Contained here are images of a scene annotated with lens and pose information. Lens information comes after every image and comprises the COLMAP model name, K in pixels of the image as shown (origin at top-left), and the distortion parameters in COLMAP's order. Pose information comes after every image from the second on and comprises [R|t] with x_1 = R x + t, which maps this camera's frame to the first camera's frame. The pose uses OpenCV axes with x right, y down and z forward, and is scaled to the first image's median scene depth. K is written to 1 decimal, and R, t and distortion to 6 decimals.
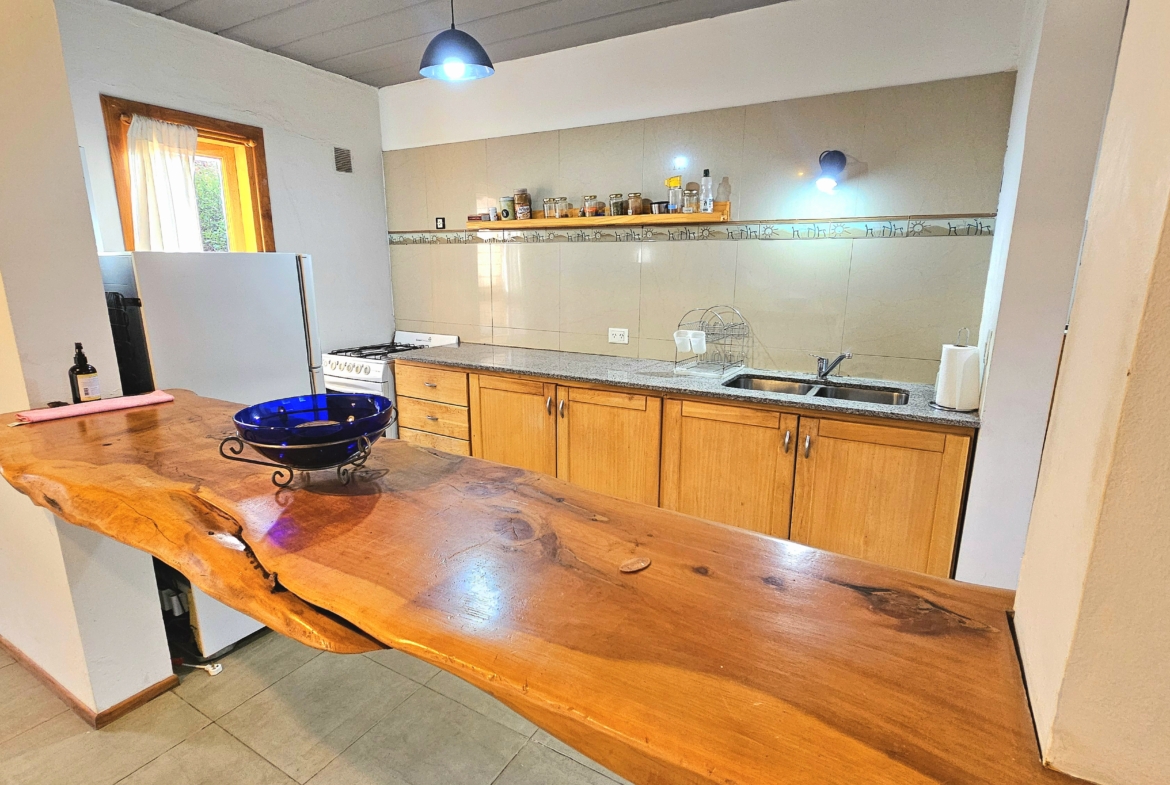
lens RADIAL K [[568.4, 0, 579.0], [0, 568.4, 394.1], [0, 0, 1]] dist [-0.006451, -0.000083]
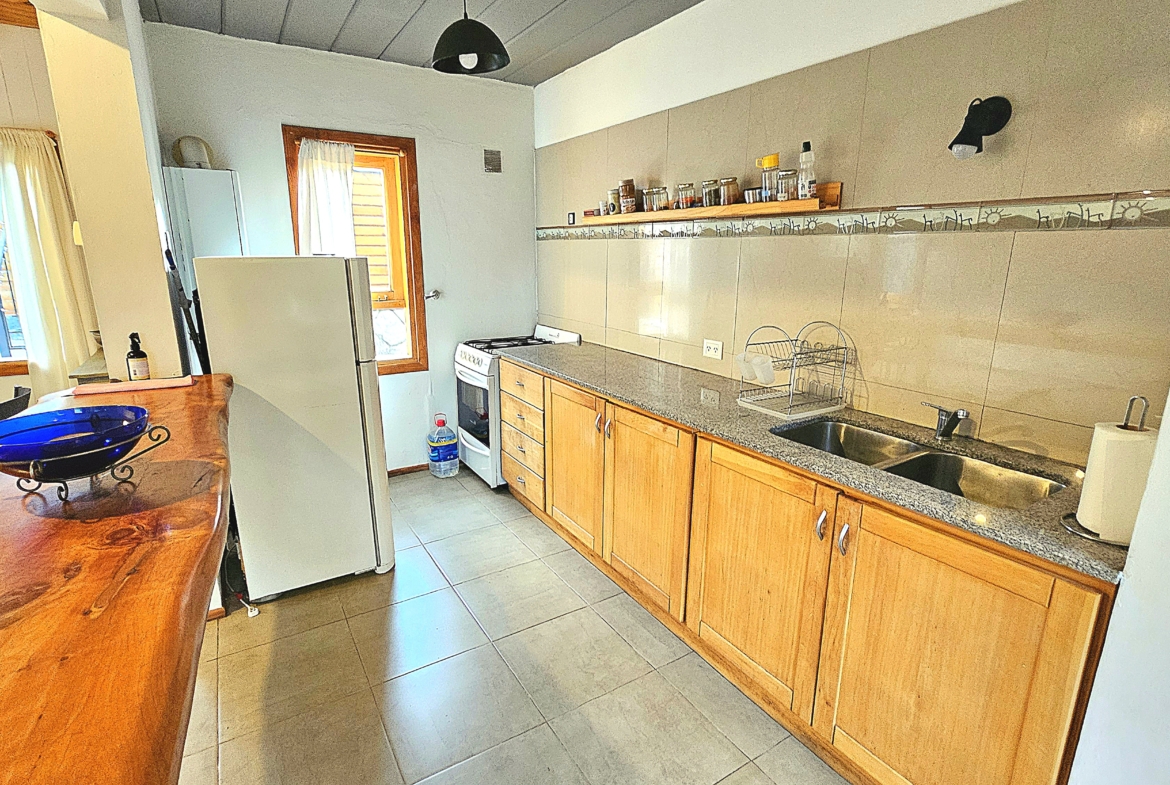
lens RADIAL K [[560.4, 0, 583.2], [0, 560.4, 389.4], [0, 0, 1]] dist [-0.012162, 0.000182]
pose [[0.887332, 0.108241, -0.448247, 0.304159], [-0.100522, 0.994087, 0.041059, -0.063147], [0.450041, 0.008626, 0.892966, 0.188856]]
